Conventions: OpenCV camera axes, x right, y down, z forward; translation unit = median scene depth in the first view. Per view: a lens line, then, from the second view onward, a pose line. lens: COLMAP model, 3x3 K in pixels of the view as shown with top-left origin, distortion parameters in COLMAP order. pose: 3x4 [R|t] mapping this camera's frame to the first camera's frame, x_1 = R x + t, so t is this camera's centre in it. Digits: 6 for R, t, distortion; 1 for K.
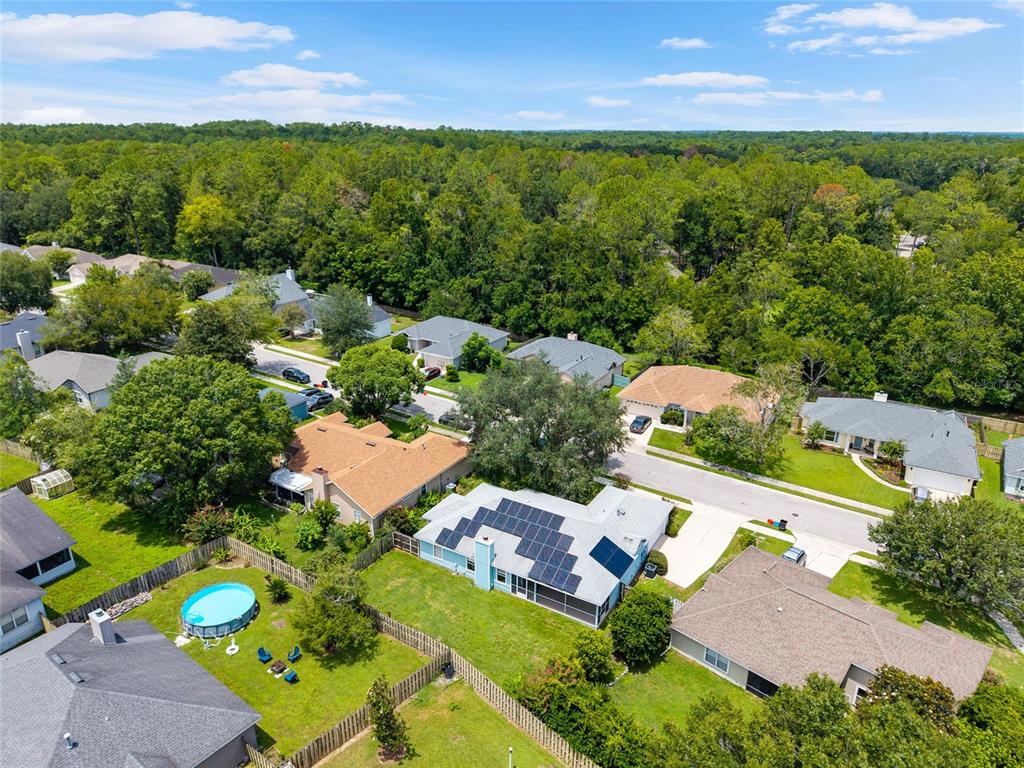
lens RADIAL K [[677.4, 0, 507.4], [0, 677.4, 377.6], [0, 0, 1]] dist [0.005153, -0.001285]
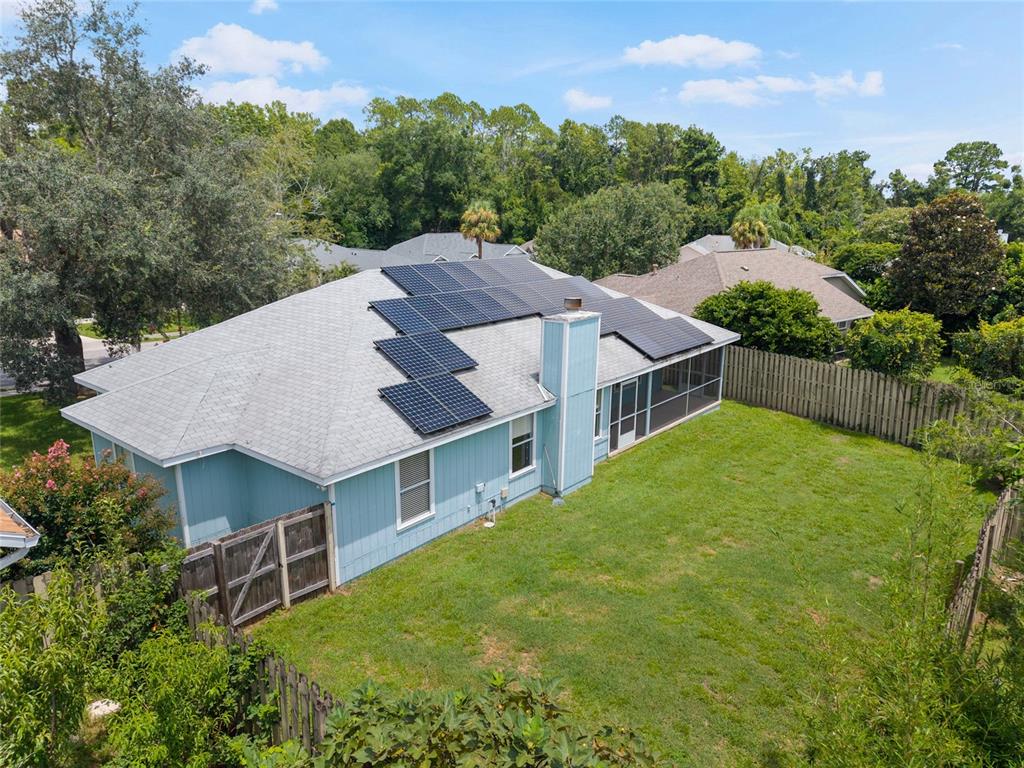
lens RADIAL K [[677.4, 0, 507.4], [0, 677.4, 377.6], [0, 0, 1]] dist [0.005153, -0.001285]
pose [[0.161449, -0.242197, 0.956700, -0.300970], [0.336813, 0.924735, 0.177265, 0.188294], [-0.927627, 0.293609, 0.230873, 0.887387]]
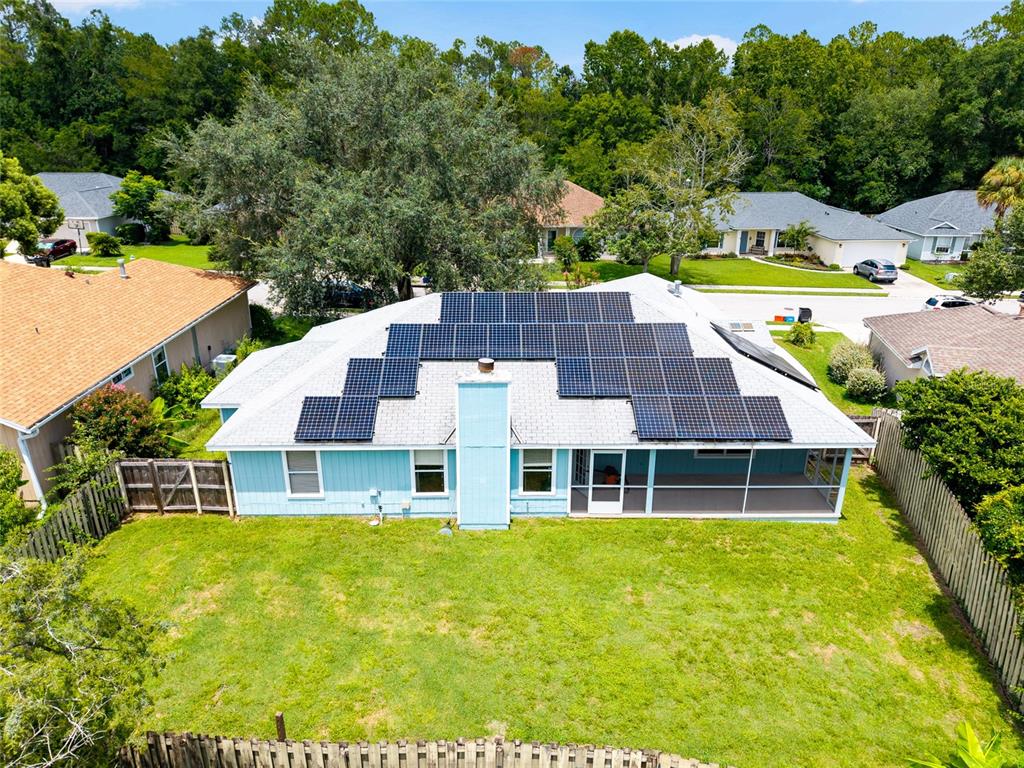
lens RADIAL K [[677.4, 0, 507.4], [0, 677.4, 377.6], [0, 0, 1]] dist [0.005153, -0.001285]
pose [[0.846372, -0.189325, 0.497806, -0.167212], [0.183871, 0.981086, 0.060507, 0.207007], [-0.499846, 0.040321, 0.865175, 0.662835]]
